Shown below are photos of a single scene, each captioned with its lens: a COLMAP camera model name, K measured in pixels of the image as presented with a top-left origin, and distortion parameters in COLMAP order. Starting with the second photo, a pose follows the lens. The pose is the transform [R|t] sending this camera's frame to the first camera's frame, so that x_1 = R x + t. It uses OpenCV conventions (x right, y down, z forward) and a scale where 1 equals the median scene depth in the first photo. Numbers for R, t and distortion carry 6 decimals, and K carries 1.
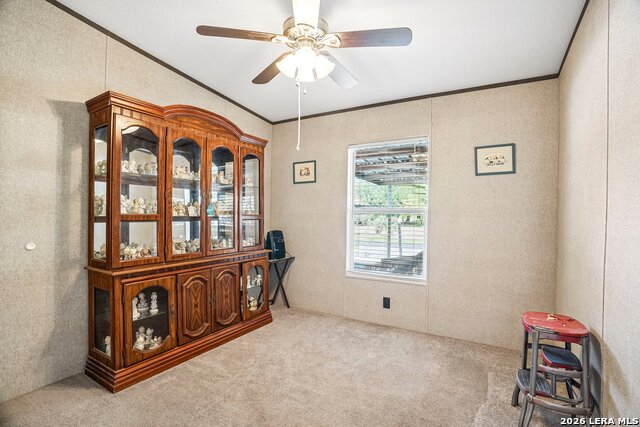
lens RADIAL K [[293.5, 0, 336.3], [0, 293.5, 216.1], [0, 0, 1]] dist [-0.030747, 0.002738]
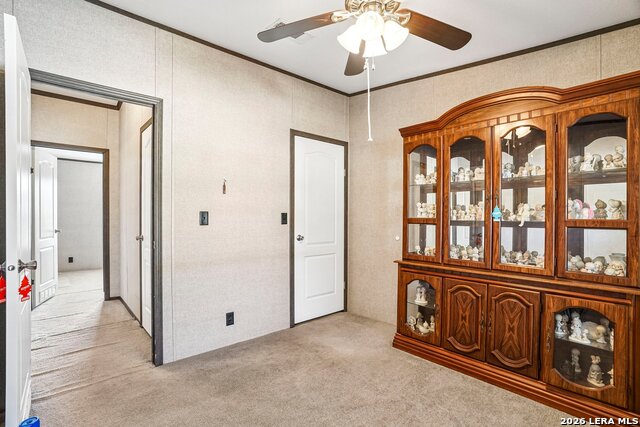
lens RADIAL K [[293.5, 0, 320.5], [0, 293.5, 216.1], [0, 0, 1]] dist [-0.030747, 0.002738]
pose [[-0.317356, -0.009599, -0.948258, 0.528074], [-0.012764, 0.999901, -0.005850, -0.003425], [0.948220, 0.010247, -0.317448, 0.848242]]
